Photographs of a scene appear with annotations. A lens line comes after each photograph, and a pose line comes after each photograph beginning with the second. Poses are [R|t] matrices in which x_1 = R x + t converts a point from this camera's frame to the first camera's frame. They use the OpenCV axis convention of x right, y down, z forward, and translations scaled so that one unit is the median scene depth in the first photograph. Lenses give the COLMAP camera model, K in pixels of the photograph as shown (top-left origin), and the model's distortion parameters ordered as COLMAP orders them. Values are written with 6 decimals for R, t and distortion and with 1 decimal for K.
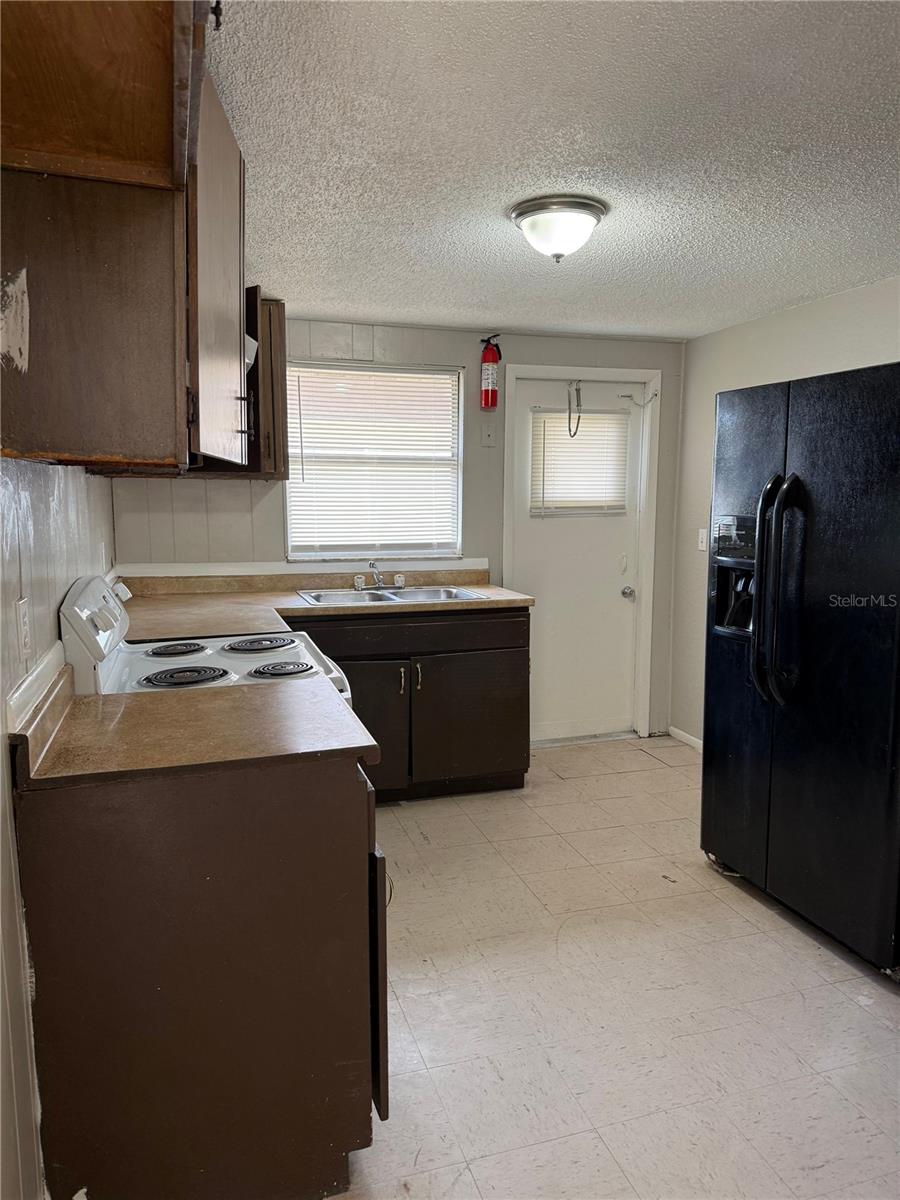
lens RADIAL K [[842.1, 0, 445.8], [0, 842.1, 610.0], [0, 0, 1]] dist [0.116159, -0.165657]
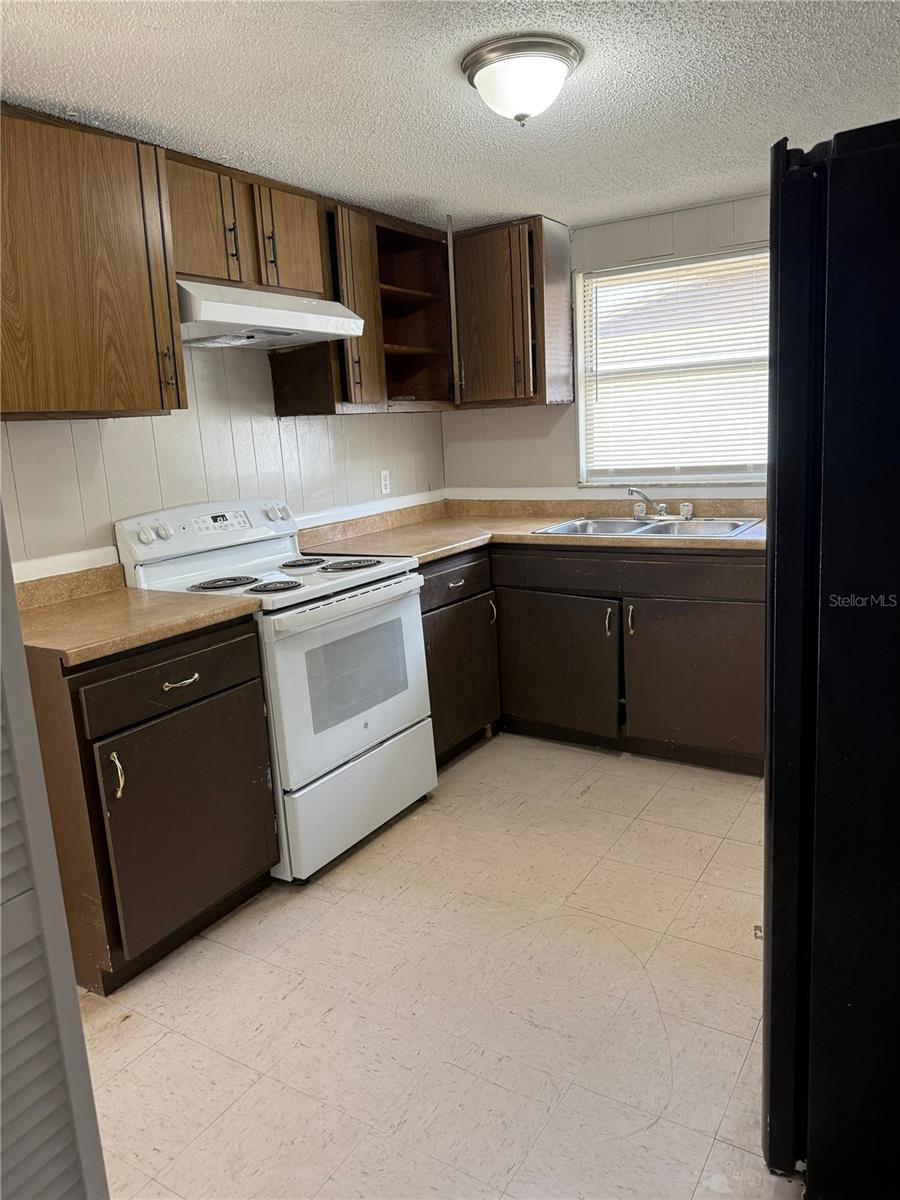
lens RADIAL K [[849.1, 0, 450.0], [0, 849.1, 600.0], [0, 0, 1]] dist [0.096476, -0.000340]
pose [[0.626623, 0.120967, -0.769877, 0.502994], [-0.048865, 0.992035, 0.116101, -0.035171], [0.777789, -0.035132, 0.627543, 0.267186]]
